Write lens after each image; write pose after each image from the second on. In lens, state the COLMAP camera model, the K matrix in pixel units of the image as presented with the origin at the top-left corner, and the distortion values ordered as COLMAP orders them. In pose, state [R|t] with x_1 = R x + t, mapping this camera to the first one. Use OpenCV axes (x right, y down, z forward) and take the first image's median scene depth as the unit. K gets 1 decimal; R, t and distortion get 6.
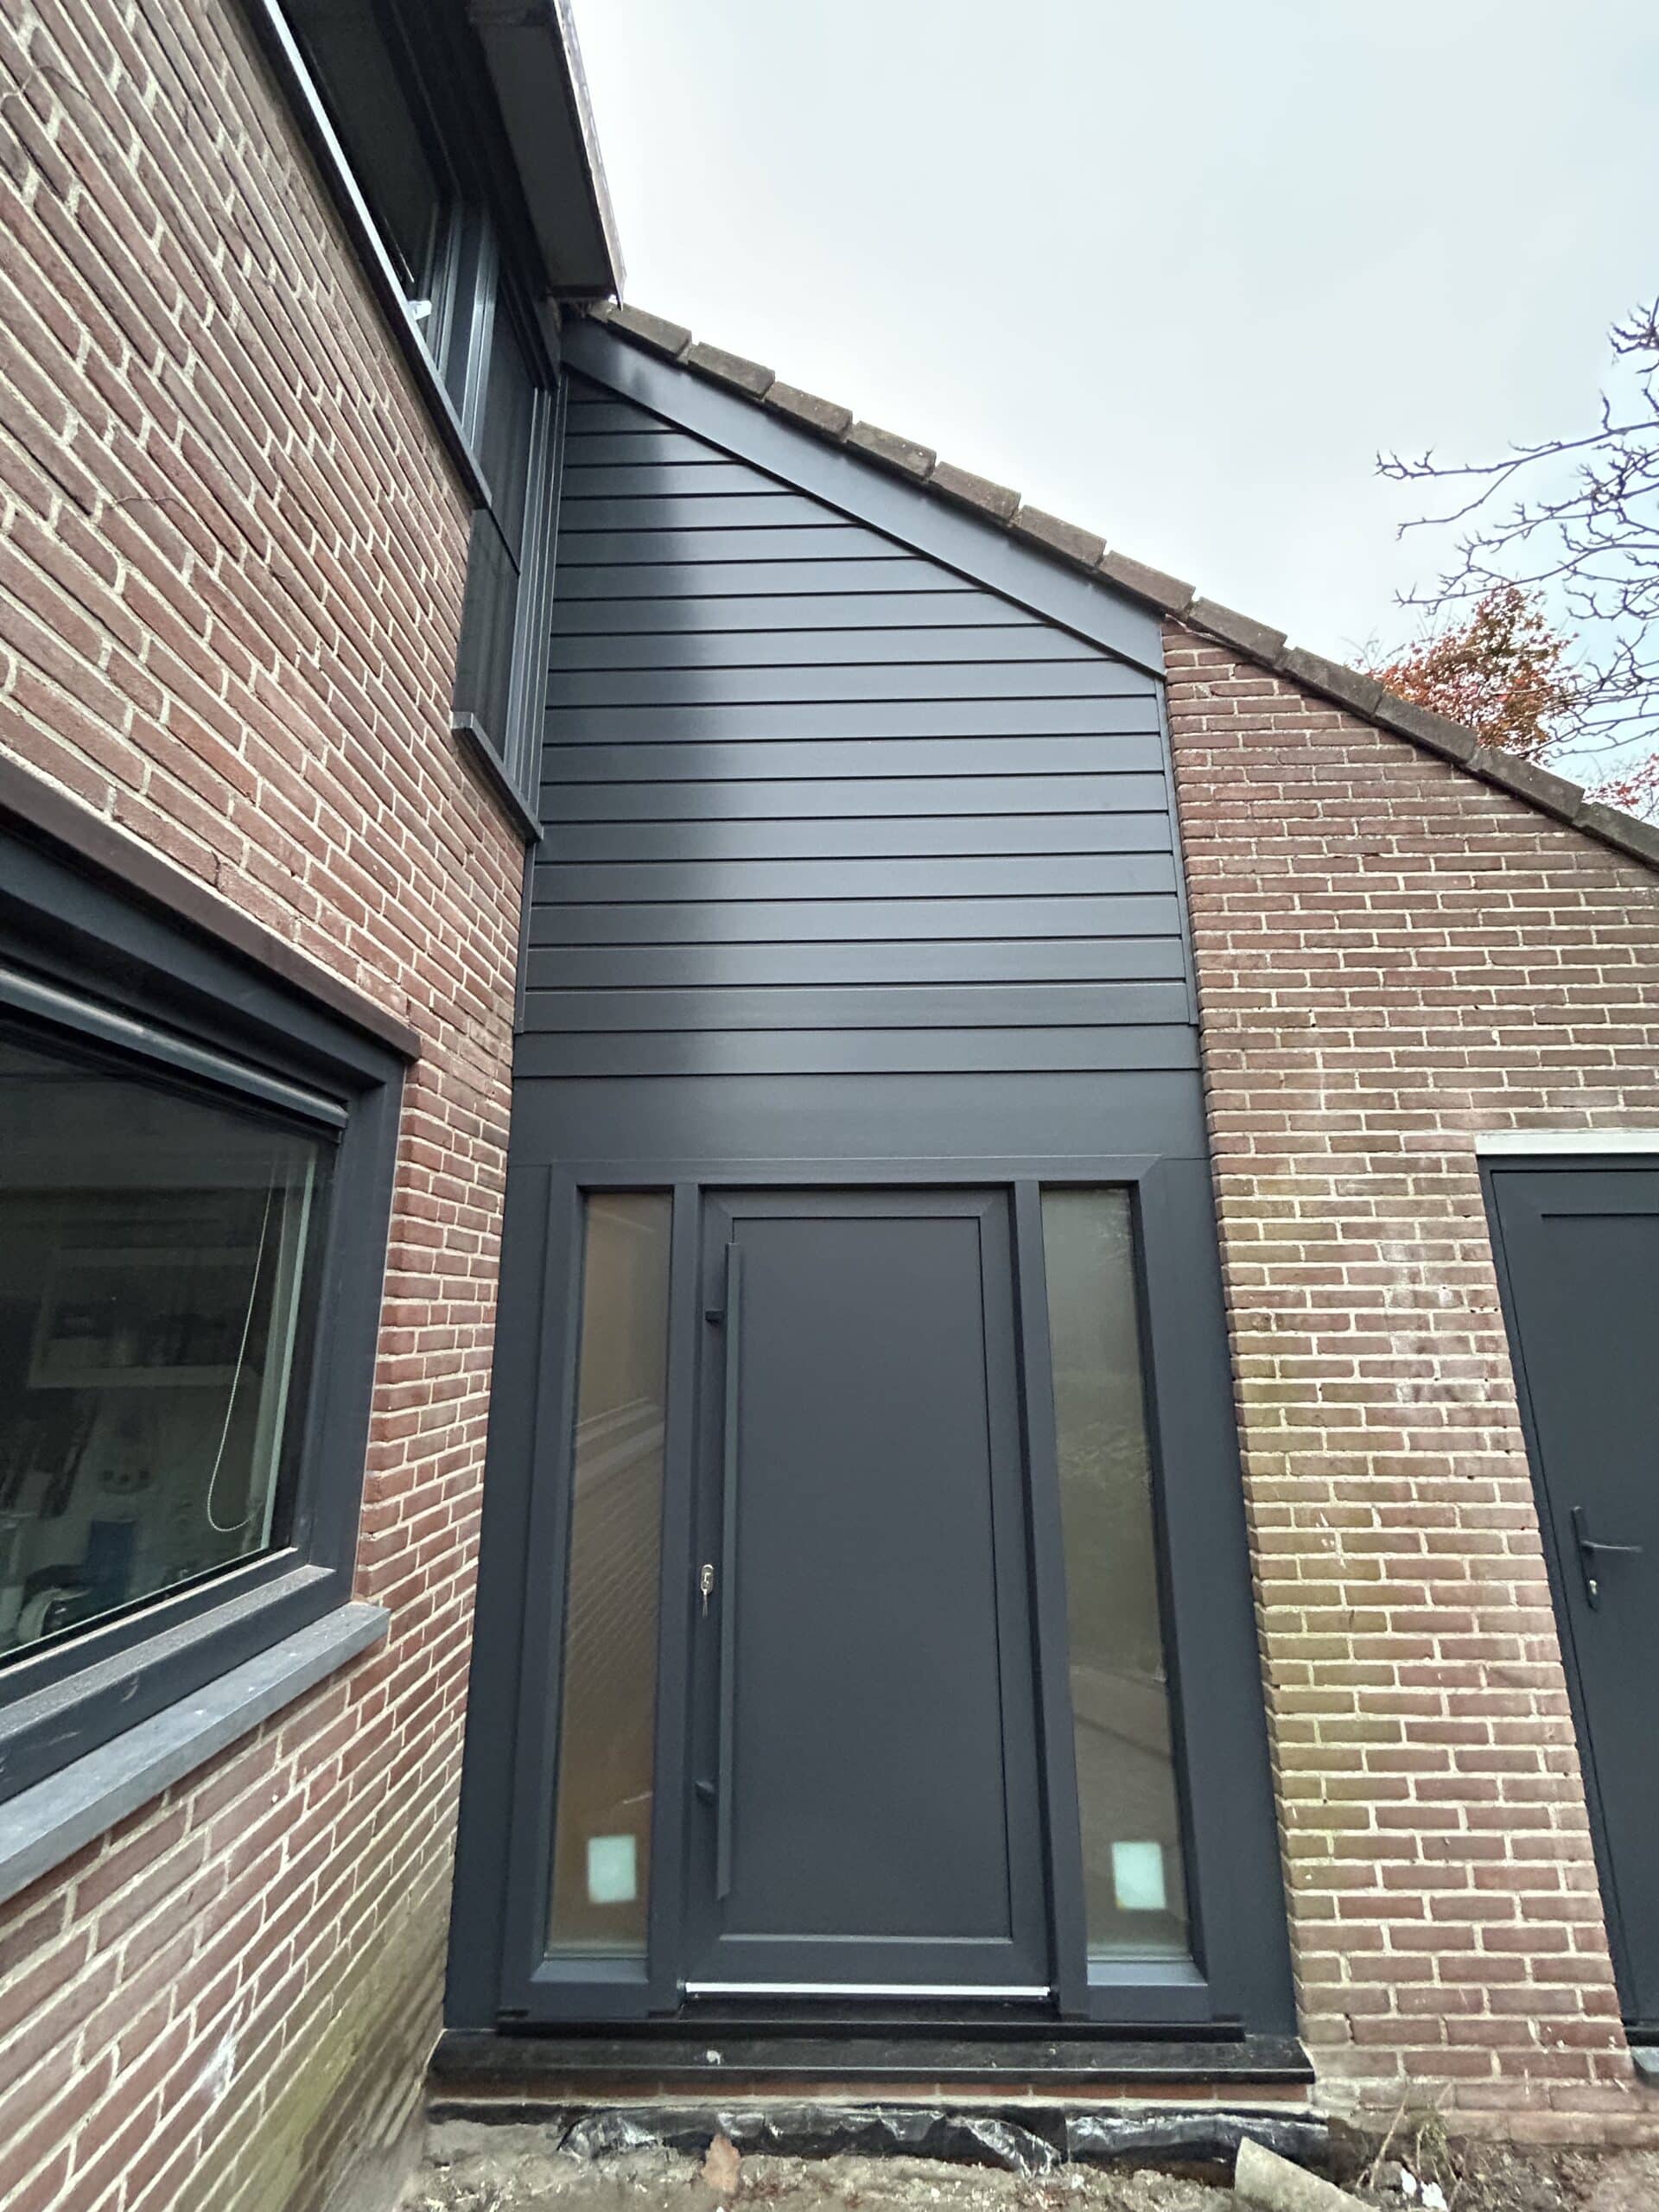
lens RADIAL K [[884.8, 0, 828.5], [0, 884.8, 1110.3], [0, 0, 1]] dist [-0.001471, 0.000166]
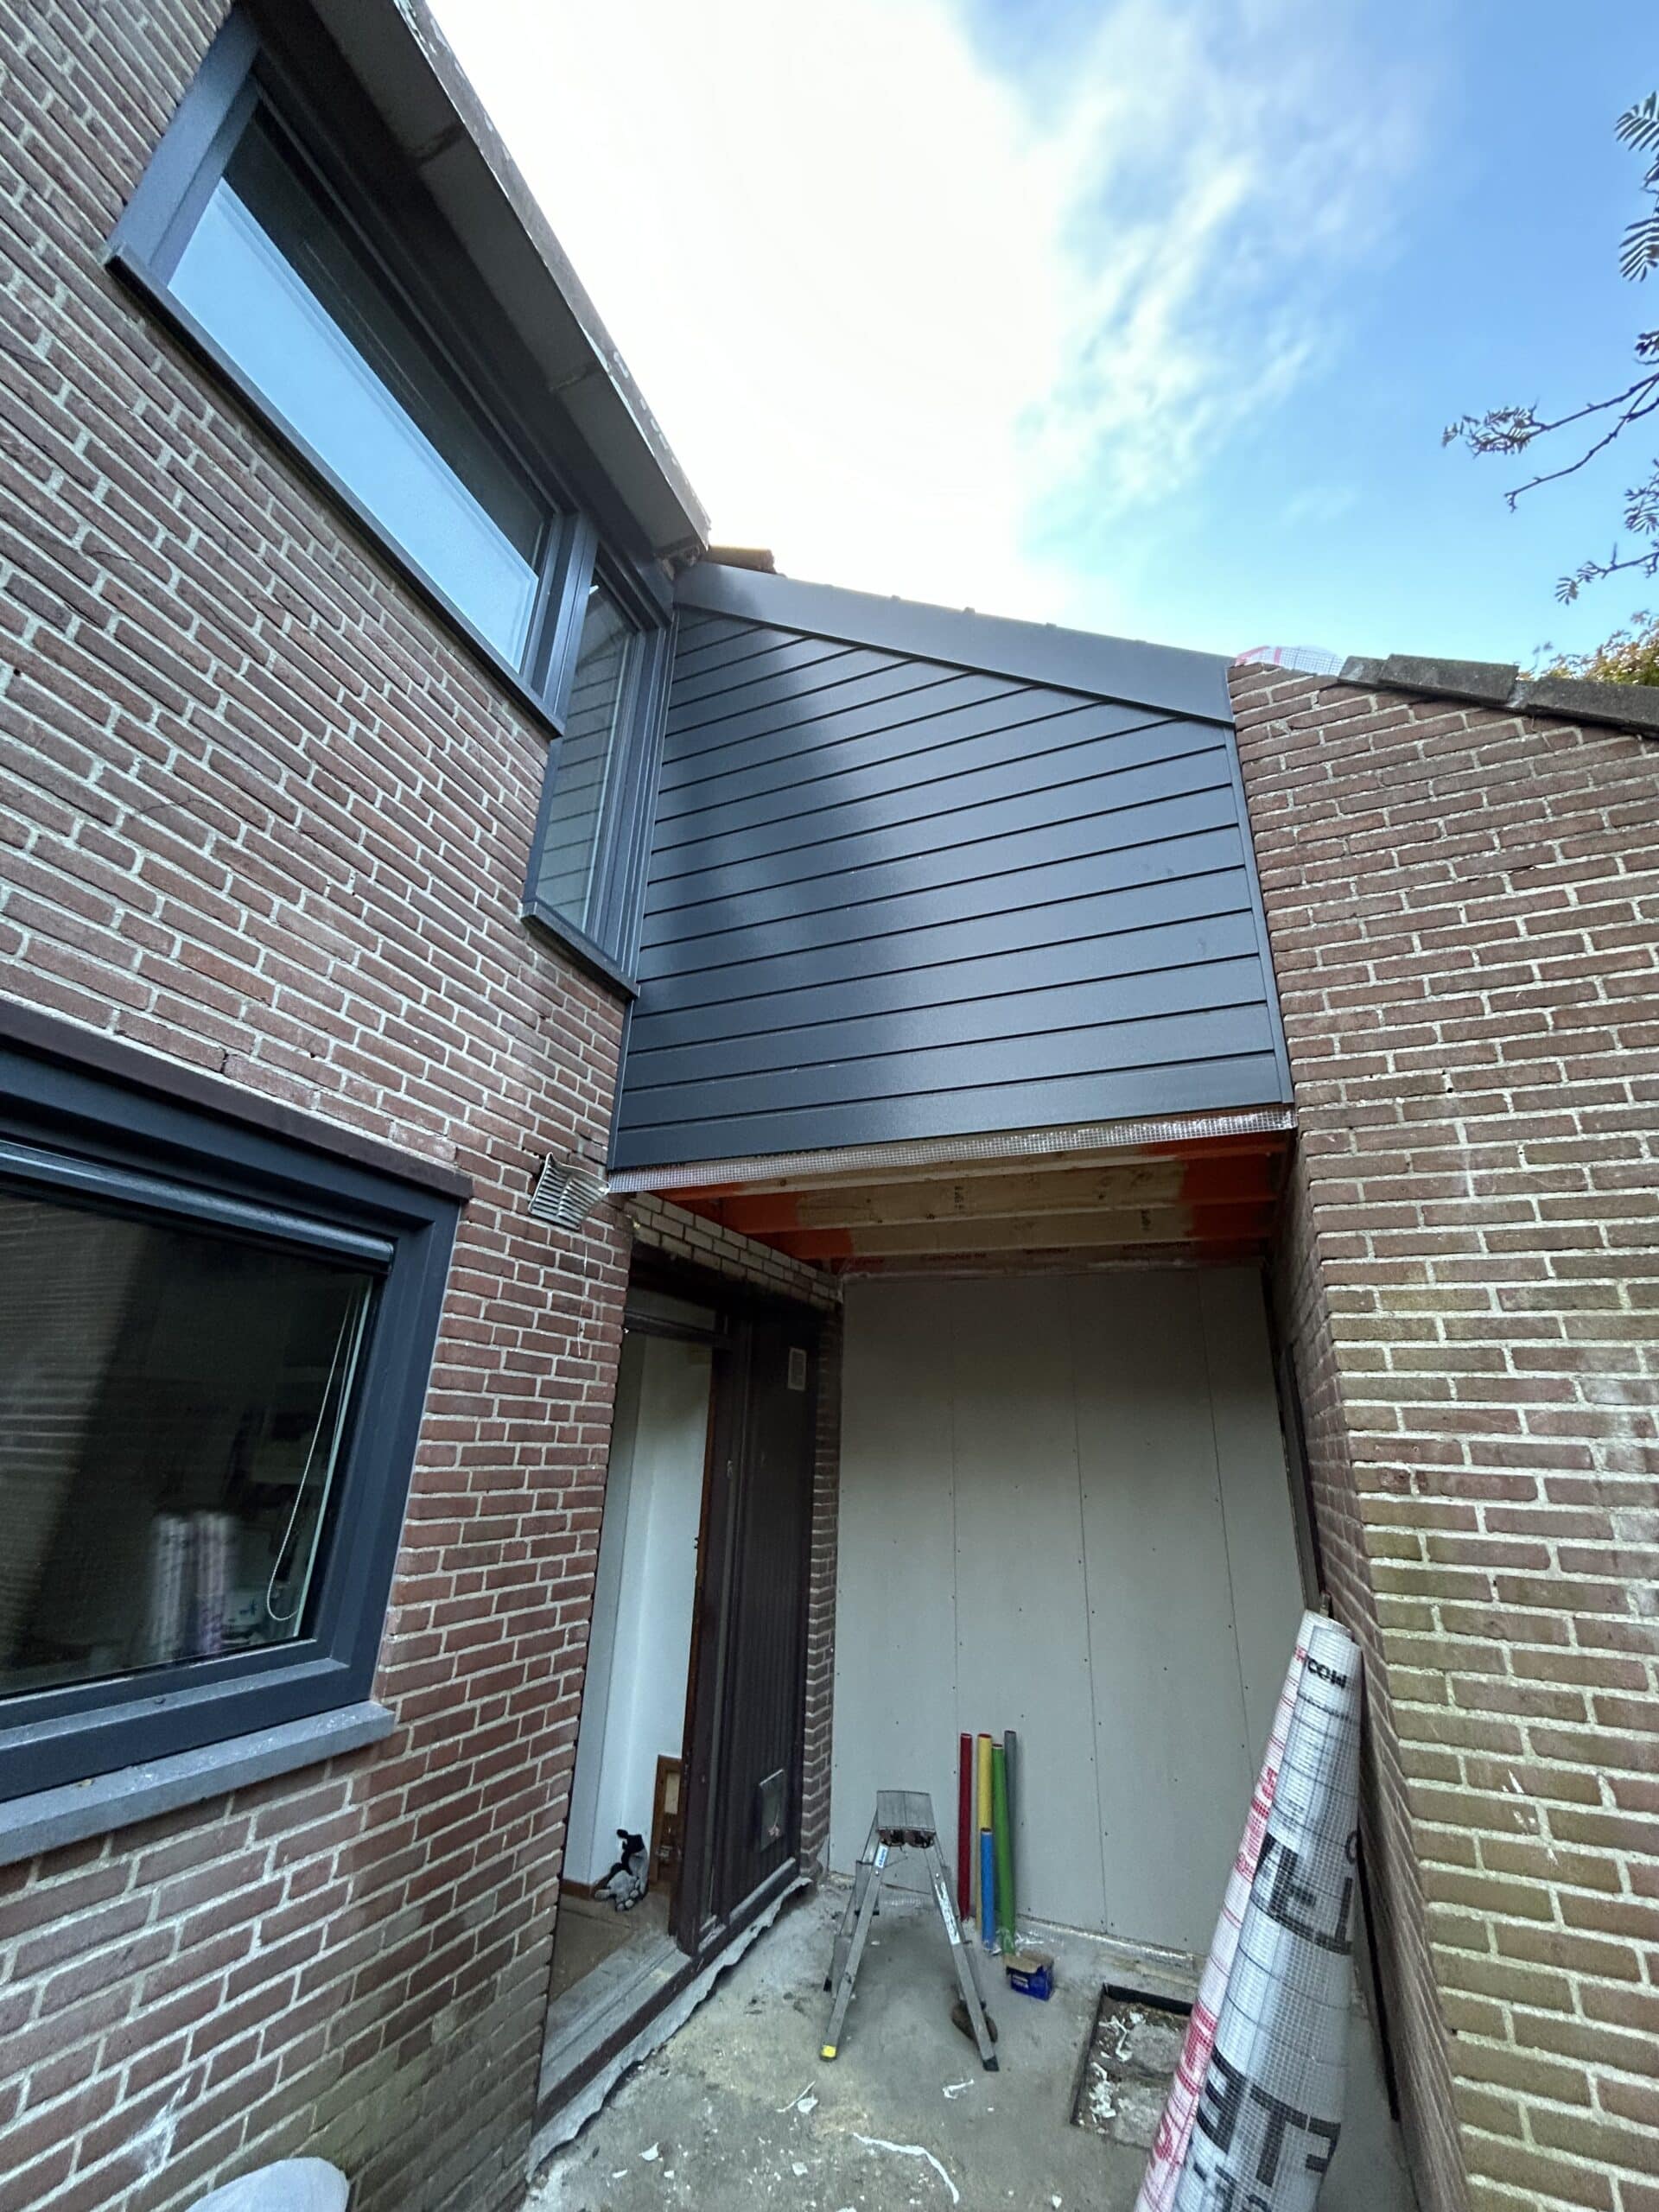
lens RADIAL K [[884.8, 0, 832.4], [0, 884.8, 1111.9], [0, 0, 1]] dist [-0.001471, 0.000166]
pose [[0.930134, -0.092308, -0.355429, 0.356588], [0.041933, 0.988259, -0.146923, 0.017451], [0.364818, 0.121753, 0.923084, 0.089218]]
